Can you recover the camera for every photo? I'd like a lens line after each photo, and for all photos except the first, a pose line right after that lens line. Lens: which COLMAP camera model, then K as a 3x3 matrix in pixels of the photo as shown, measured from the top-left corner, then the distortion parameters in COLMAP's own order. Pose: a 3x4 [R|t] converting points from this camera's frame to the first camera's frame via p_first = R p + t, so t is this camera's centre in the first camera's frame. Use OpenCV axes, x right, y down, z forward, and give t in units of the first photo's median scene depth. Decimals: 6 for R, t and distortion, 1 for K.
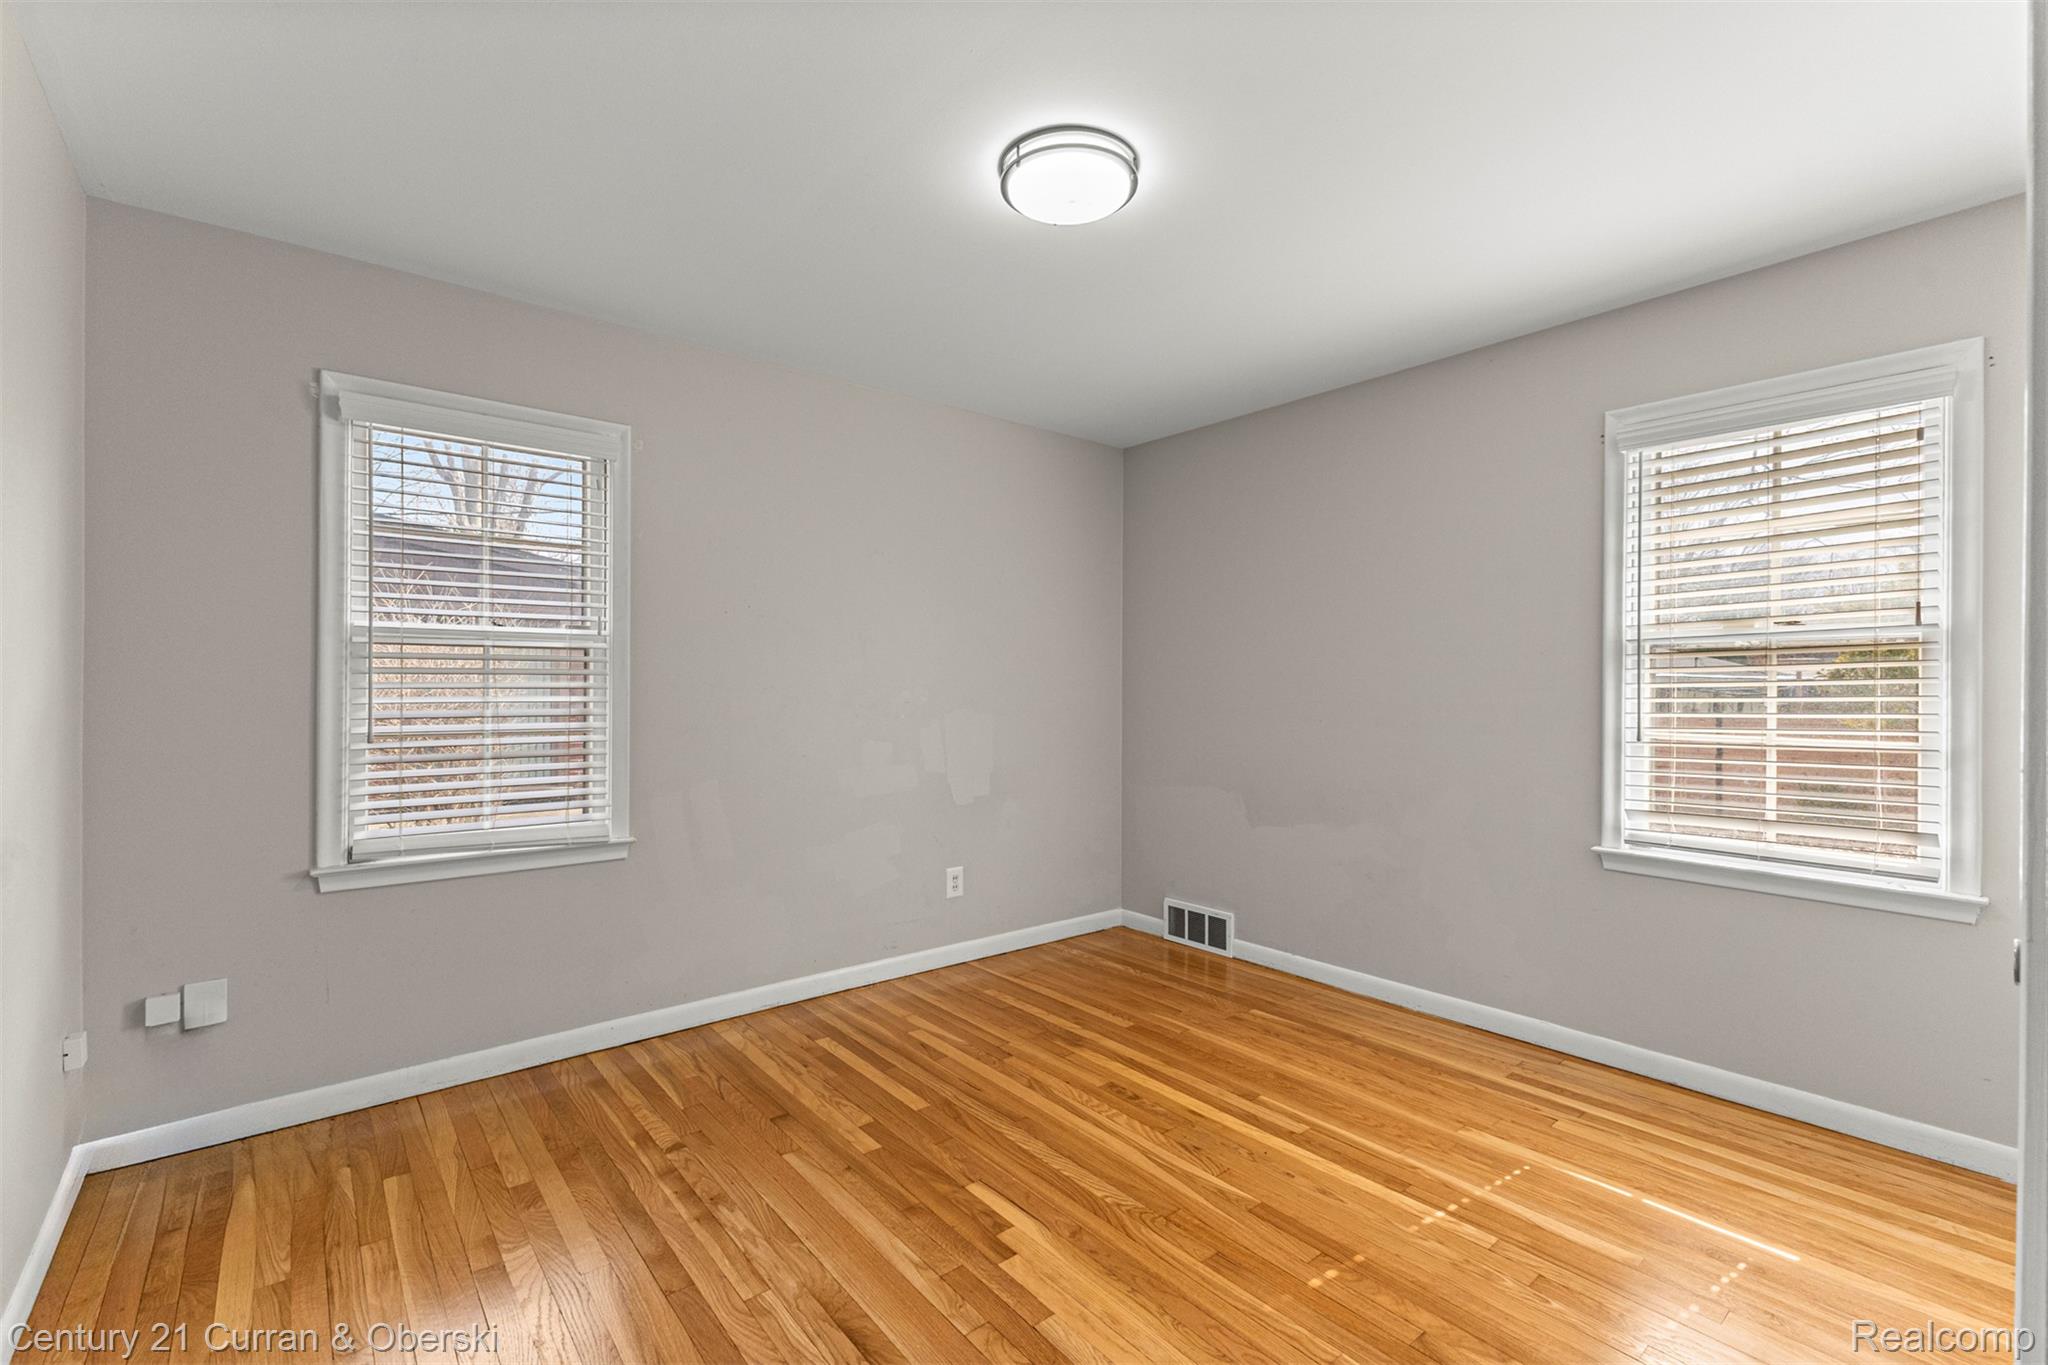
lens RADIAL K [[887.8, 0, 1026.2], [0, 887.8, 688.8], [0, 0, 1]] dist [0.010538, -0.000699]
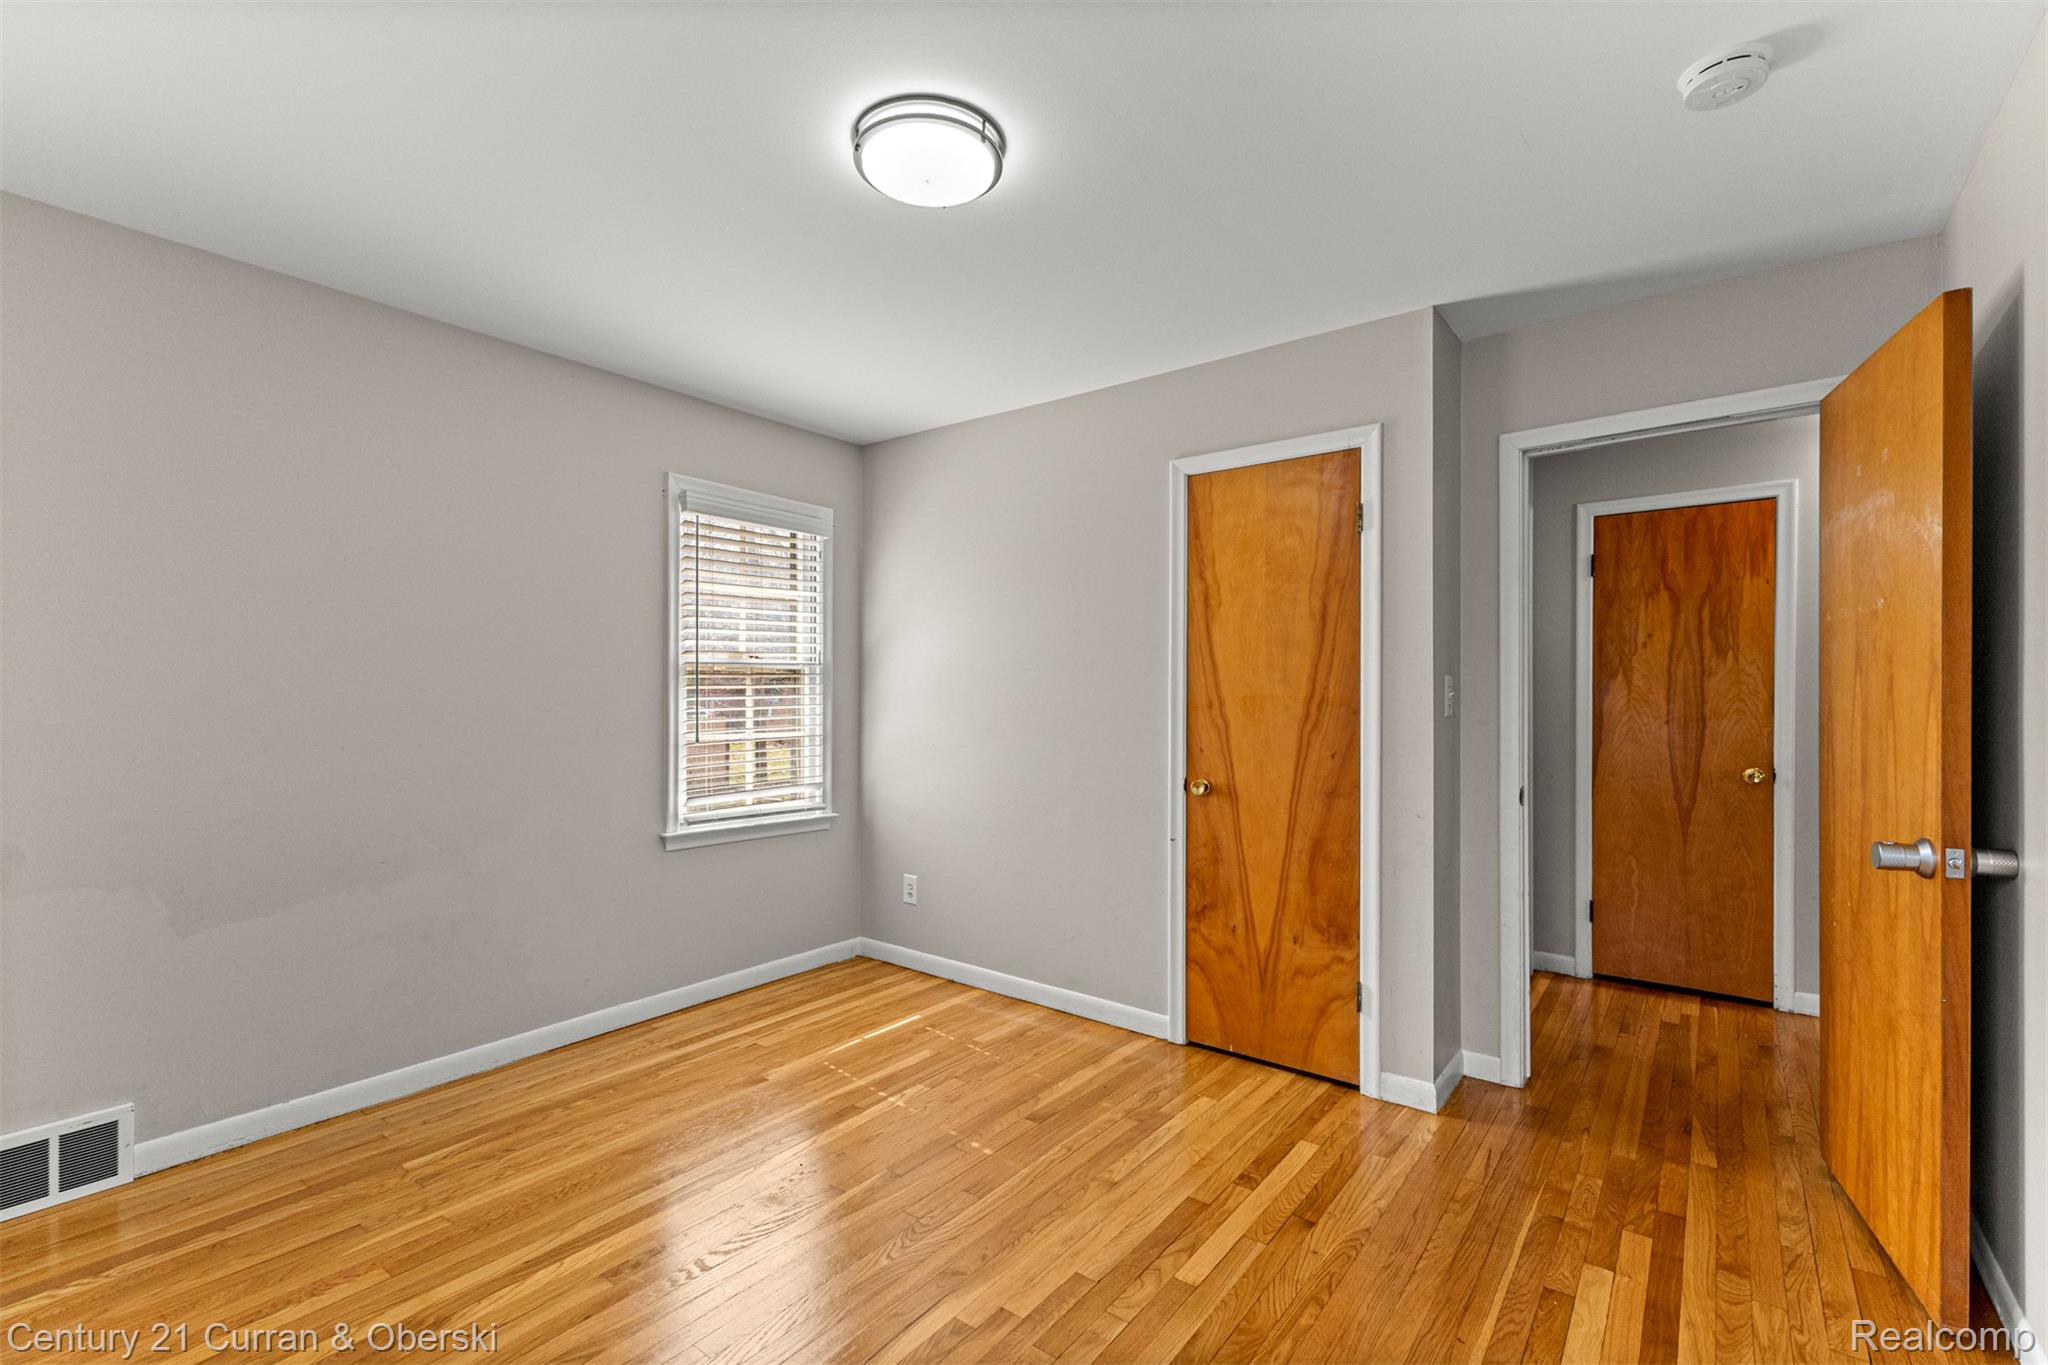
lens RADIAL K [[887.8, 0, 1026.3], [0, 887.8, 680.4], [0, 0, 1]] dist [0.010538, -0.000699]
pose [[-0.224645, 0.014806, 0.974328, -0.637773], [-0.001078, 0.999880, -0.015443, -0.010494], [-0.974440, -0.004519, -0.224602, 0.801670]]
